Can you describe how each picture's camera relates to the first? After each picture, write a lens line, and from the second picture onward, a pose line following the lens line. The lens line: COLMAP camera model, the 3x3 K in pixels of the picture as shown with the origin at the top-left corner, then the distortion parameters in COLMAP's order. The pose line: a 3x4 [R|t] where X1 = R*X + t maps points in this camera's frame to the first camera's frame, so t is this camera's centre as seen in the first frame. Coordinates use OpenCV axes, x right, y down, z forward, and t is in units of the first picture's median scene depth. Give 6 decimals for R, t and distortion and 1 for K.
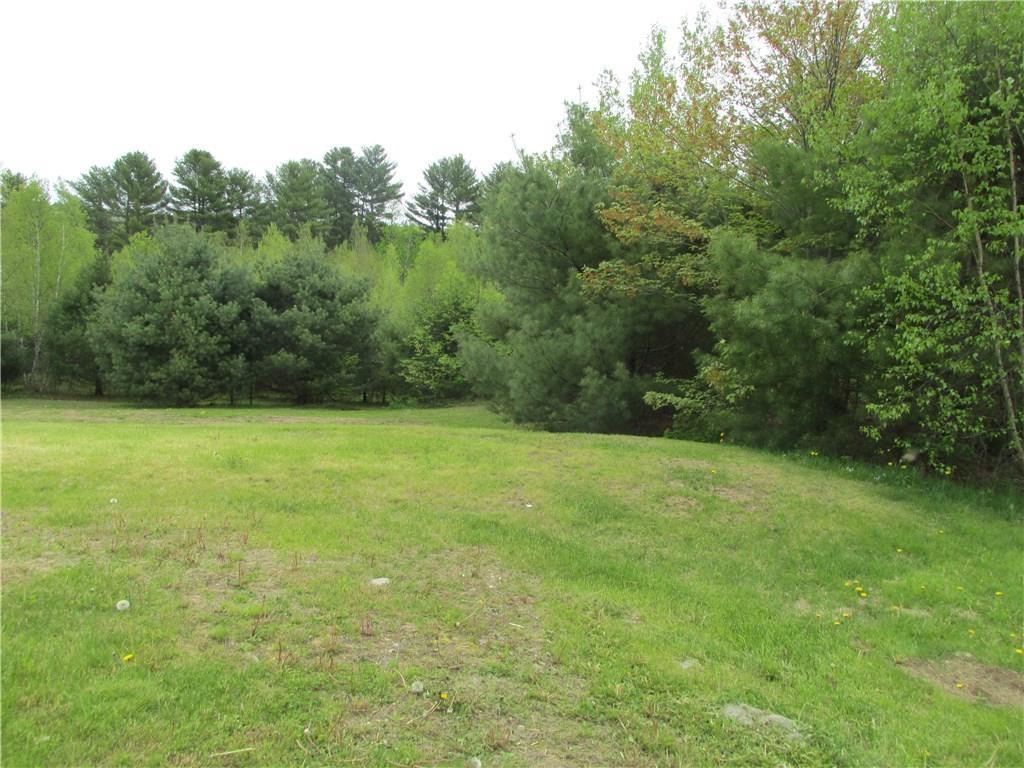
lens RADIAL K [[831.2, 0, 515.2], [0, 831.2, 383.9], [0, 0, 1]] dist [-0.034291, 0.003804]
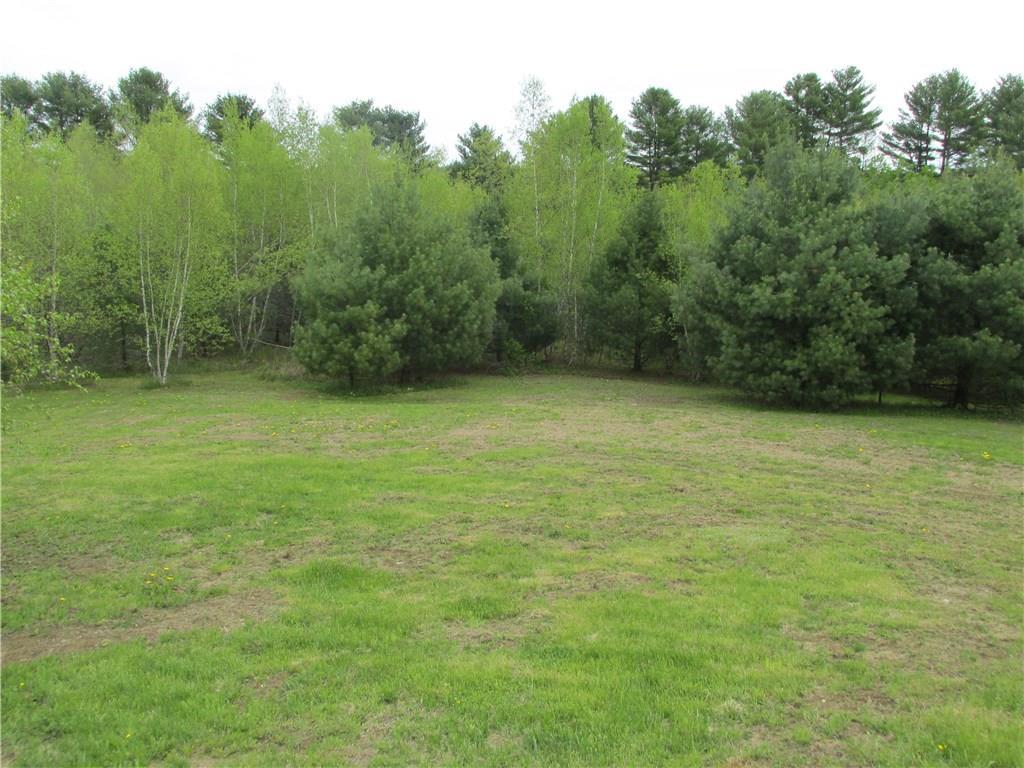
lens RADIAL K [[831.2, 0, 515.2], [0, 831.2, 383.9], [0, 0, 1]] dist [-0.034291, 0.003804]
pose [[0.896296, 0.055136, -0.440014, -0.096462], [-0.029314, 0.997437, 0.065274, -0.009029], [0.442485, -0.045606, 0.895615, 0.083463]]
